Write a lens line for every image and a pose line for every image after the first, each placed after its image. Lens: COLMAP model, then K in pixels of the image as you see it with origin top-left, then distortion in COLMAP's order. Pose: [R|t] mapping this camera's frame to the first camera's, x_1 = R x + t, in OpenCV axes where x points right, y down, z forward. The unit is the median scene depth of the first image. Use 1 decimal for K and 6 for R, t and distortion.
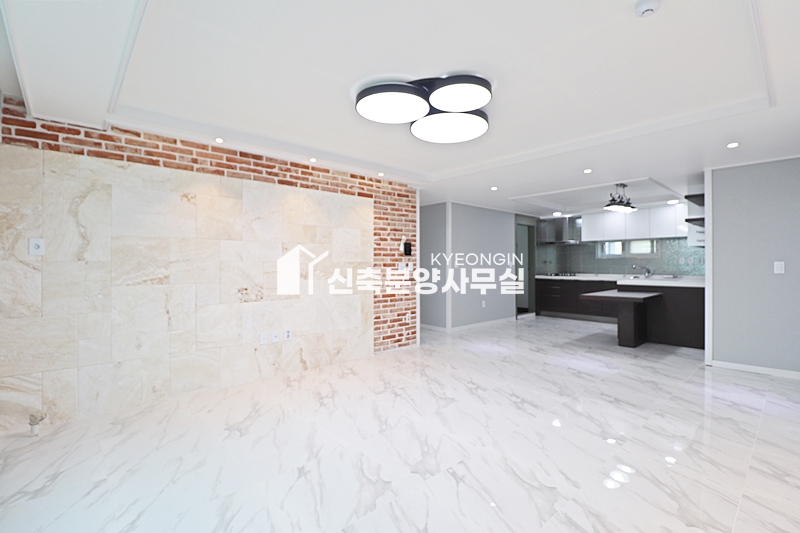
lens RADIAL K [[372.2, 0, 407.1], [0, 372.2, 263.2], [0, 0, 1]] dist [0.000181, -0.015817]
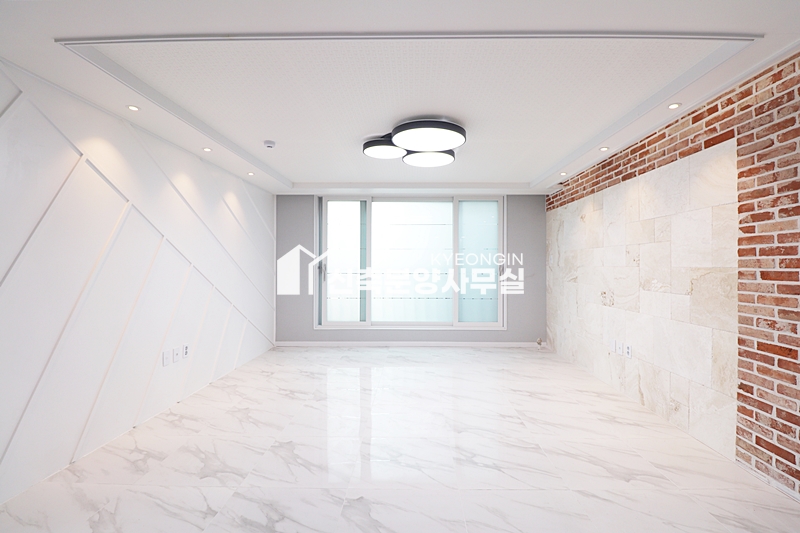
lens RADIAL K [[372.2, 0, 407.1], [0, 372.2, 263.2], [0, 0, 1]] dist [0.000181, -0.015817]
pose [[-0.700822, -0.001916, -0.713333, 0.566592], [0.002182, 0.999986, -0.004830, -0.008458], [0.713333, -0.004941, -0.700808, 1.063923]]
